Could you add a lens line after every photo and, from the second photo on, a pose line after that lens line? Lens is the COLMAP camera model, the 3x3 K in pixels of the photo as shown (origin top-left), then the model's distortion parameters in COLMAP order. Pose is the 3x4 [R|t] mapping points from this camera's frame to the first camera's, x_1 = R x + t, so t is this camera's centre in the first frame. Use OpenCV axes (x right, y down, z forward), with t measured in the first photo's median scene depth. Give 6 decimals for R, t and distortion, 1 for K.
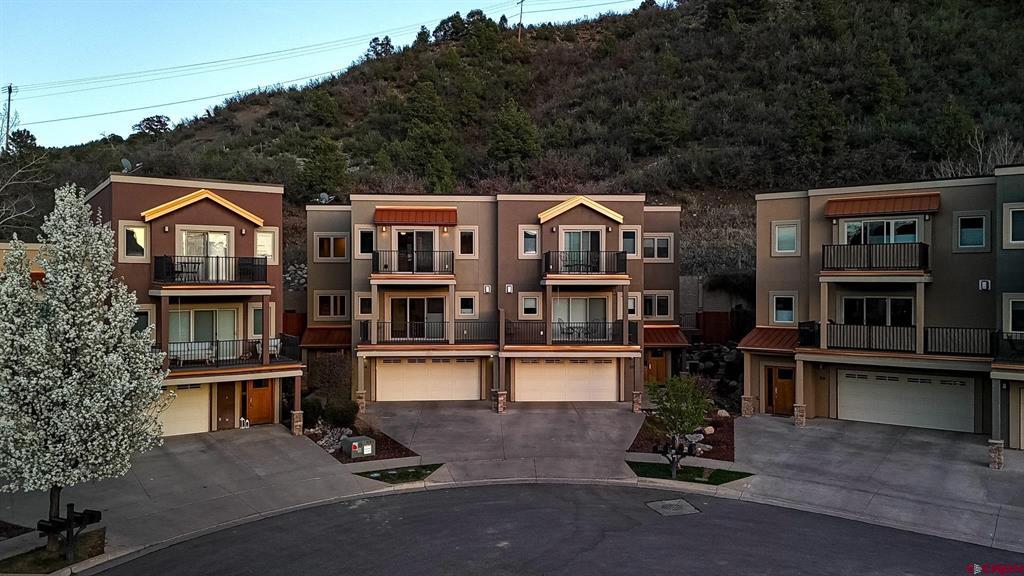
lens RADIAL K [[738.2, 0, 516.5], [0, 738.2, 293.7], [0, 0, 1]] dist [0.055344, -0.005737]
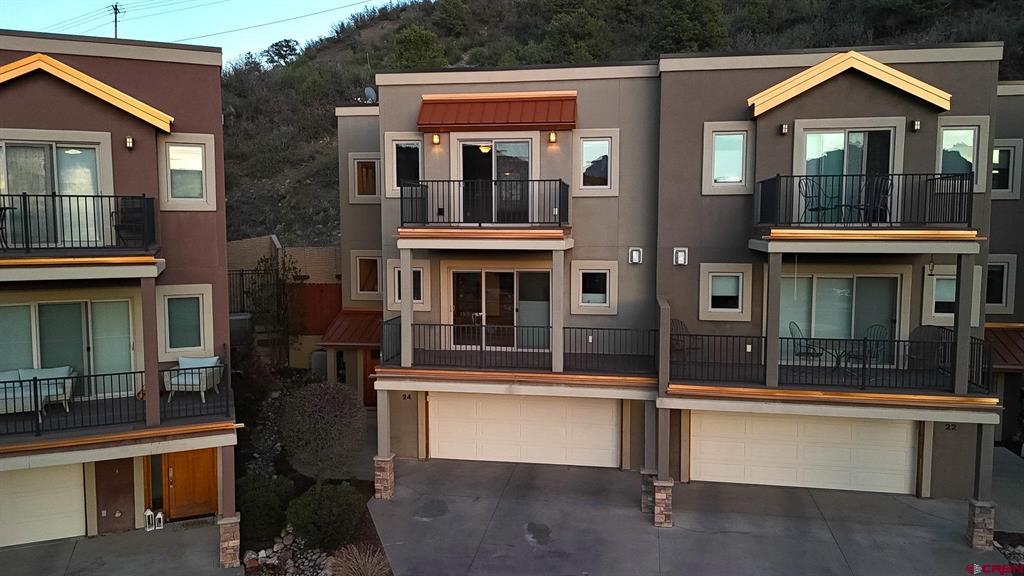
lens RADIAL K [[738.2, 0, 517.3], [0, 738.2, 285.8], [0, 0, 1]] dist [0.055344, -0.005737]
pose [[0.976375, 0.017988, -0.215334, -0.009726], [-0.001904, 0.997207, 0.074667, -0.023760], [0.216076, -0.072492, 0.973682, 0.498761]]
